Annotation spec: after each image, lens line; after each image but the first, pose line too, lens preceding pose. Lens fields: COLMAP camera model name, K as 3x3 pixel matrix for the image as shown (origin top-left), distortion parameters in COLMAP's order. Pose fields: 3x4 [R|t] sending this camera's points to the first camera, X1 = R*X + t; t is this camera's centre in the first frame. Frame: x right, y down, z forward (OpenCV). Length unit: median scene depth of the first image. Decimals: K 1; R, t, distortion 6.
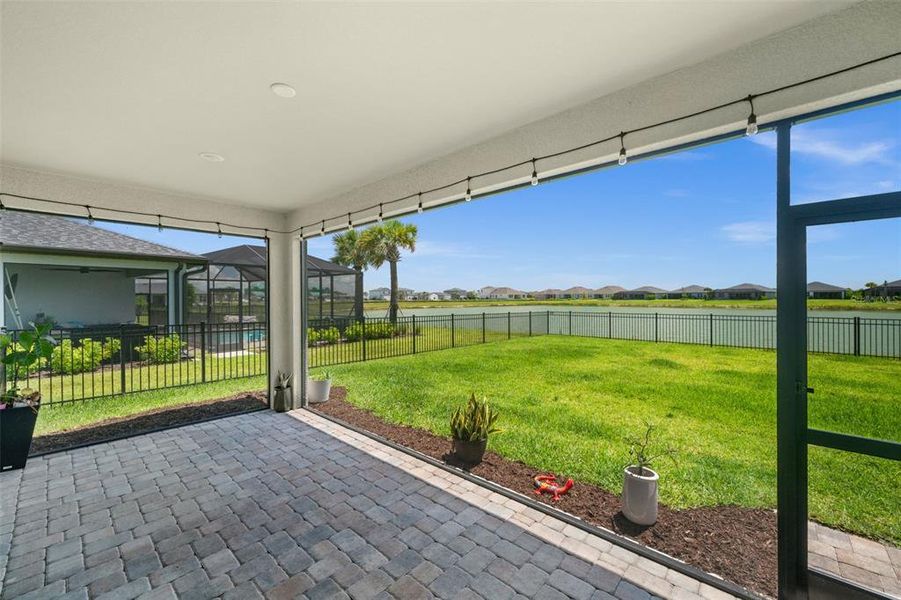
lens RADIAL K [[357.7, 0, 448.1], [0, 357.7, 297.9], [0, 0, 1]] dist [-0.000703, -0.000153]
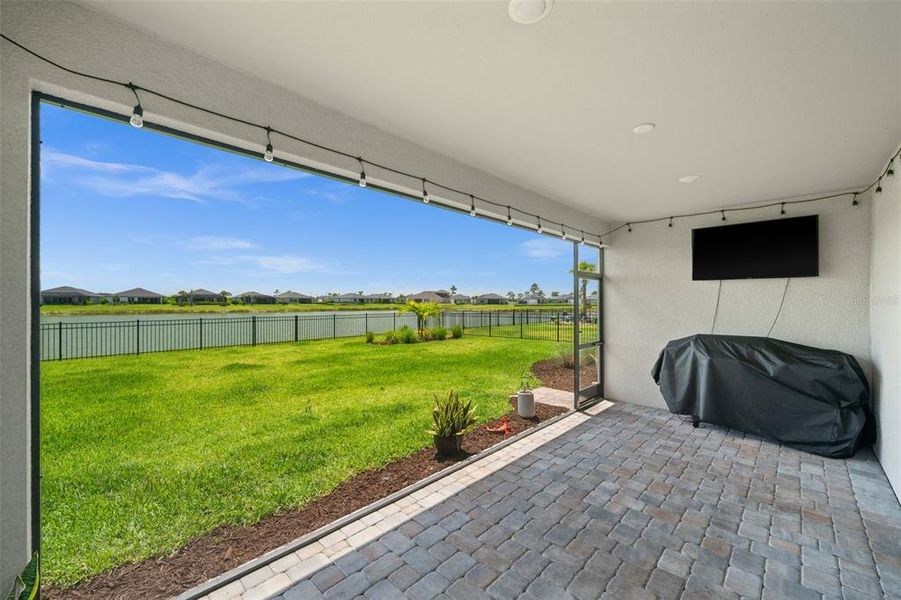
lens RADIAL K [[359.5, 0, 450.8], [0, 359.5, 302.7], [0, 0, 1]] dist [0.001510, 0.000192]
pose [[0.035618, 0.001798, 0.999364, -1.158443], [-0.000955, 0.999998, -0.001765, 0.009776], [-0.999365, -0.000892, 0.035620, 1.105223]]
